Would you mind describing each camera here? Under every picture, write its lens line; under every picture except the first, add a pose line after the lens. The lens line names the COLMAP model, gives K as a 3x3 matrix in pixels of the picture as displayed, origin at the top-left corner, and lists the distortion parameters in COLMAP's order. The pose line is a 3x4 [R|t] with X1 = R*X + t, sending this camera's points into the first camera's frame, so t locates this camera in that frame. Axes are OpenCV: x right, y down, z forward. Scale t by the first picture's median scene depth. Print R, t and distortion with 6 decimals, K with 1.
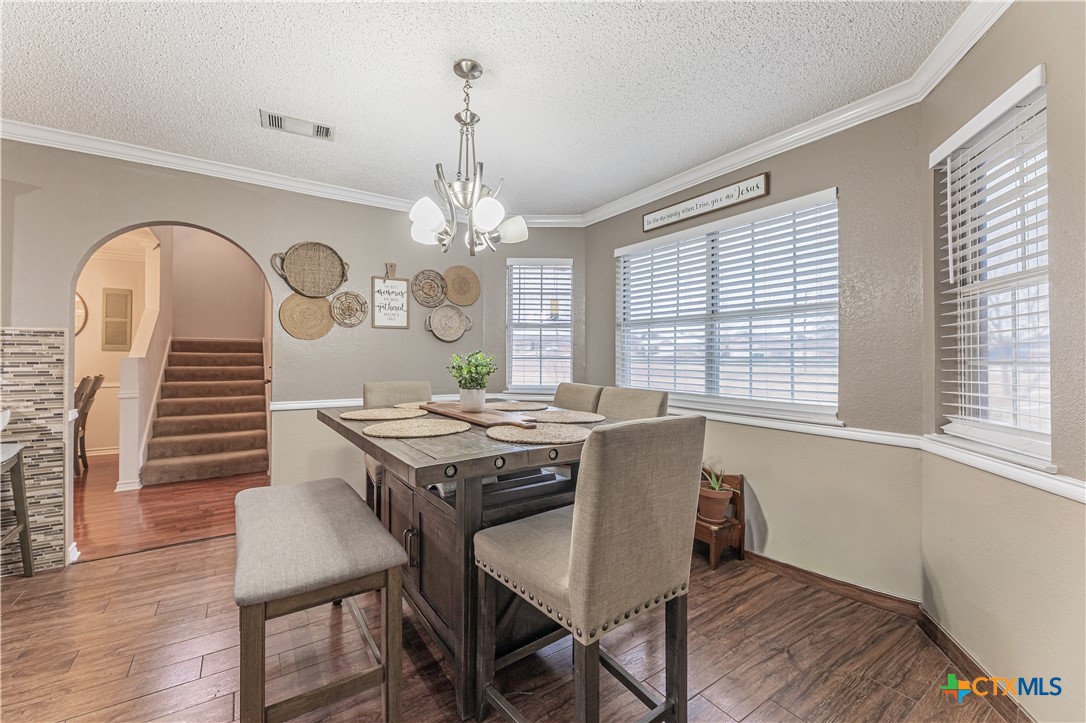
lens RADIAL K [[436.2, 0, 537.9], [0, 436.2, 355.0], [0, 0, 1]] dist [-0.006996, -0.000835]
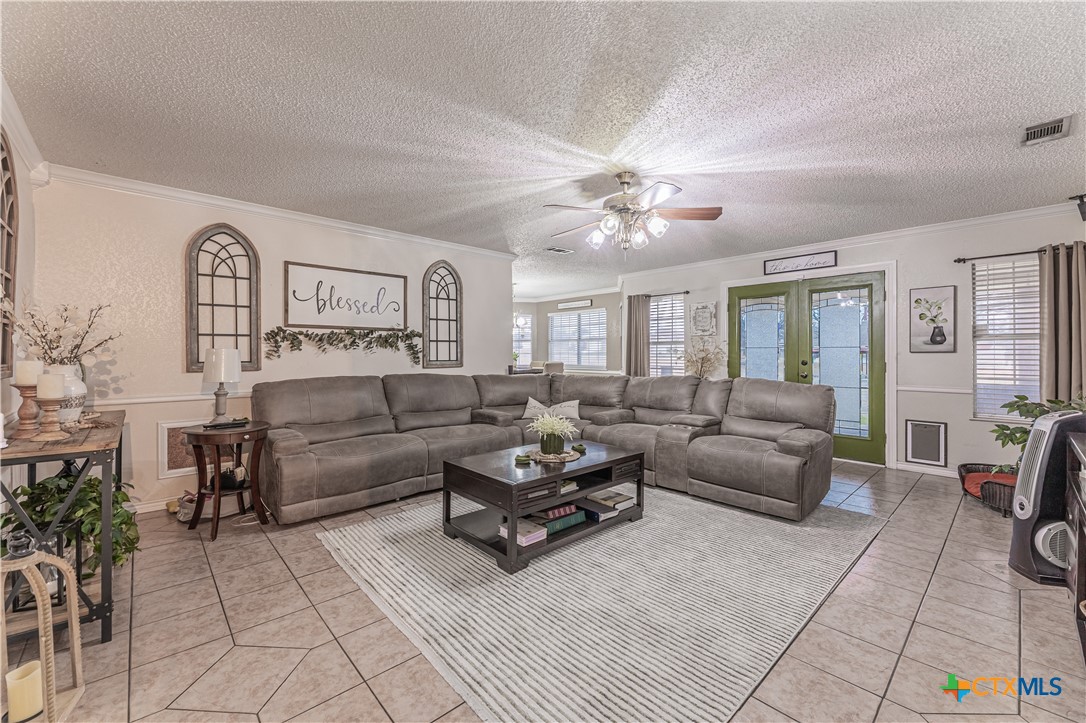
lens RADIAL K [[412.0, 0, 543.0], [0, 412.0, 361.5], [0, 0, 1]] dist [-0.066569, -0.000120]
pose [[0.986999, -0.012511, 0.160241, -0.300588], [0.009495, 0.999763, 0.019573, 0.002814], [-0.160448, -0.017797, 0.986884, -1.718550]]
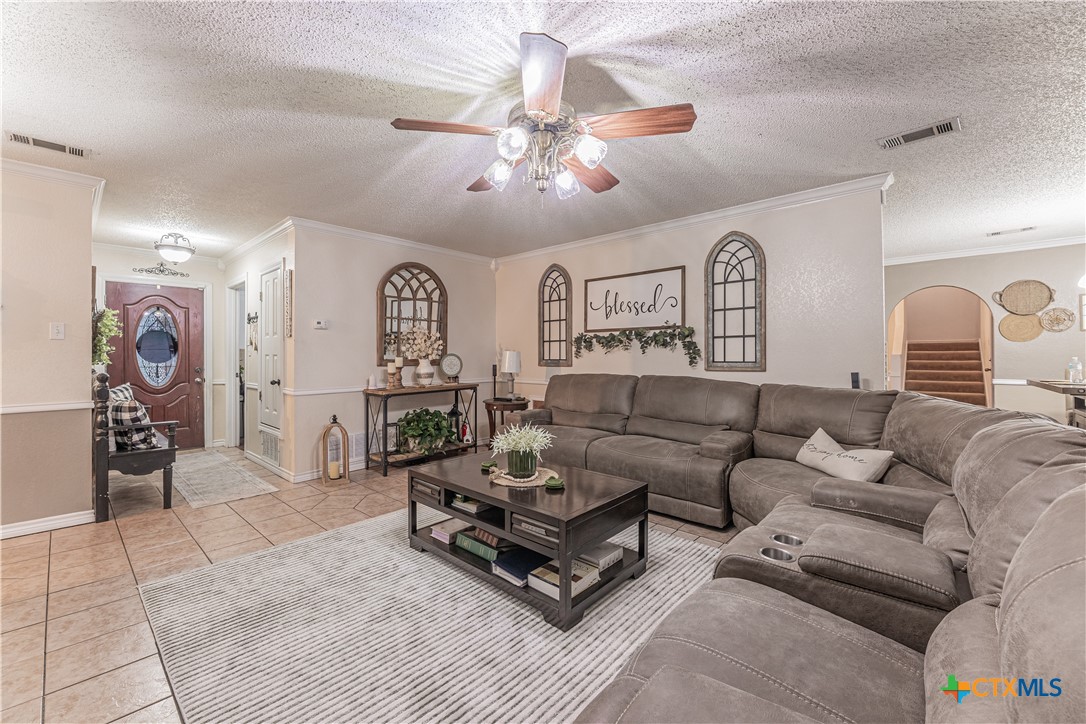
lens RADIAL K [[436.2, 0, 537.9], [0, 436.2, 355.5], [0, 0, 1]] dist [-0.006996, -0.000835]
pose [[0.228437, -0.007189, -0.973532, 0.583250], [0.008872, 0.999947, -0.005302, 0.008103], [0.973518, -0.007426, 0.228488, -1.042883]]
